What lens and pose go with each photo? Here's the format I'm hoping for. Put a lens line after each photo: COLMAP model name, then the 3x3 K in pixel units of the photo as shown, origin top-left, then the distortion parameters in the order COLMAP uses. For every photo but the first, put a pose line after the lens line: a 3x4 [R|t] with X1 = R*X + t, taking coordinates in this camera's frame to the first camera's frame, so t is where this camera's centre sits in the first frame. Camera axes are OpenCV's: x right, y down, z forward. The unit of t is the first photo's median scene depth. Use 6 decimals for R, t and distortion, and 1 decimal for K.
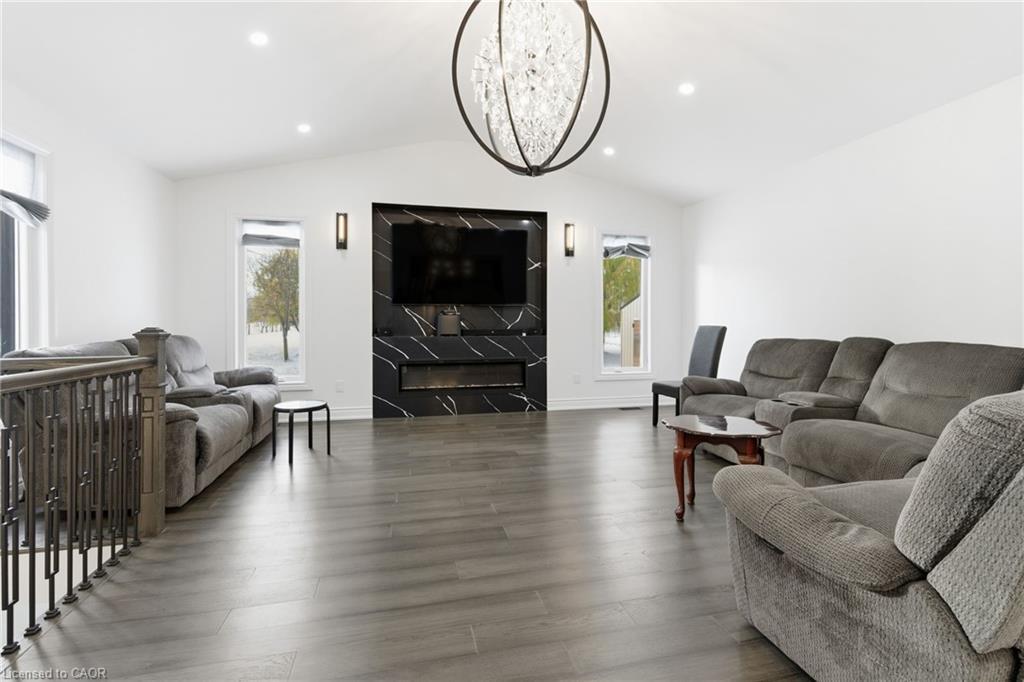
lens RADIAL K [[476.2, 0, 510.0], [0, 476.2, 327.5], [0, 0, 1]] dist [0.002925, -0.000319]
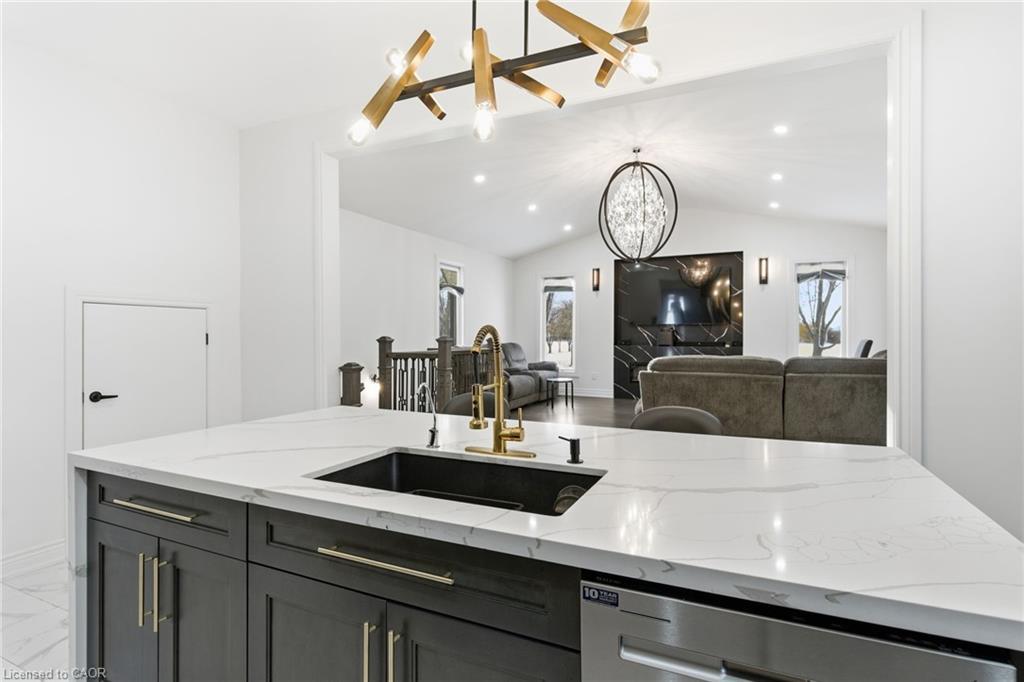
lens RADIAL K [[515.2, 0, 512.0], [0, 515.2, 341.0], [0, 0, 1]] dist [0.000467, -0.000492]
pose [[0.773296, 0.005900, -0.634018, 0.508253], [-0.012968, 0.999895, -0.006512, 0.019239], [0.633913, 0.013257, 0.773291, -0.499660]]
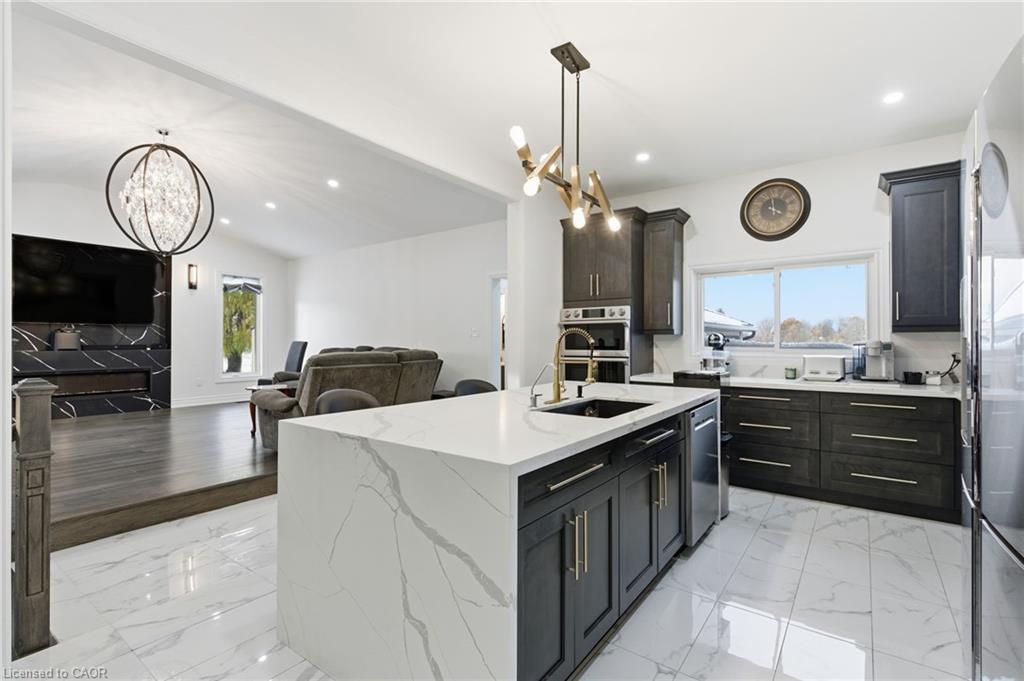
lens RADIAL K [[476.6, 0, 513.6], [0, 476.6, 337.1], [0, 0, 1]] dist [0.007740, -0.000954]
pose [[0.765346, 0.006062, 0.643591, -0.048927], [0.013132, 0.999600, -0.025031, 0.029576], [-0.643485, 0.027609, 0.764961, -0.616711]]
